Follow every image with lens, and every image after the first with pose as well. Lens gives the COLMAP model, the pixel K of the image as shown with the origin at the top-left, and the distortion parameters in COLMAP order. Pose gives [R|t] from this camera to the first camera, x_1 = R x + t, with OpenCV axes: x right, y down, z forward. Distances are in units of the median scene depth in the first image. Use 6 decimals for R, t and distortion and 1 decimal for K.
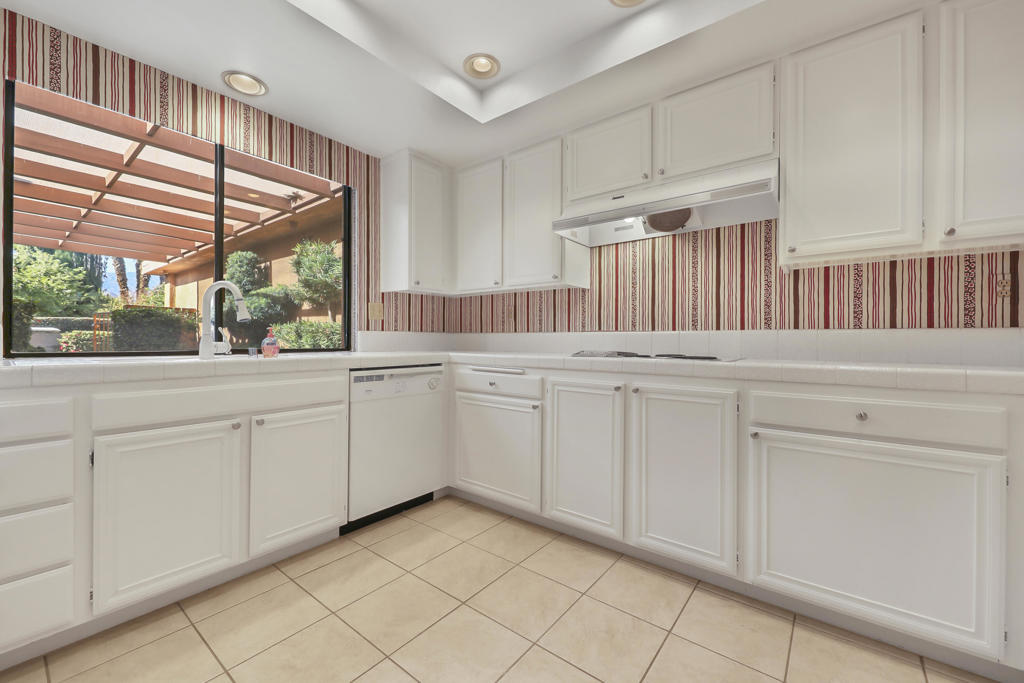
lens RADIAL K [[406.3, 0, 515.5], [0, 406.3, 340.4], [0, 0, 1]] dist [-0.003940, -0.000225]
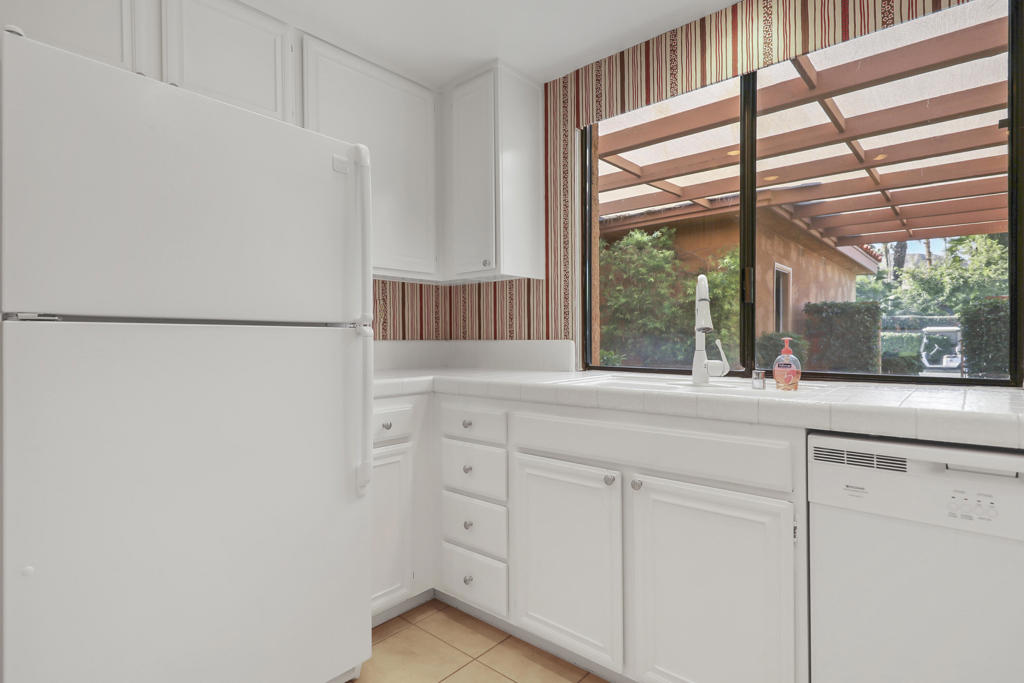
lens RADIAL K [[529.7, 0, 511.7], [0, 529.7, 339.5], [0, 0, 1]] dist [0.004511, -0.000291]
pose [[-0.053524, -0.003888, -0.998559, 0.213064], [0.002216, 0.999989, -0.004012, -0.029708], [0.998564, -0.002428, -0.053515, 0.694483]]
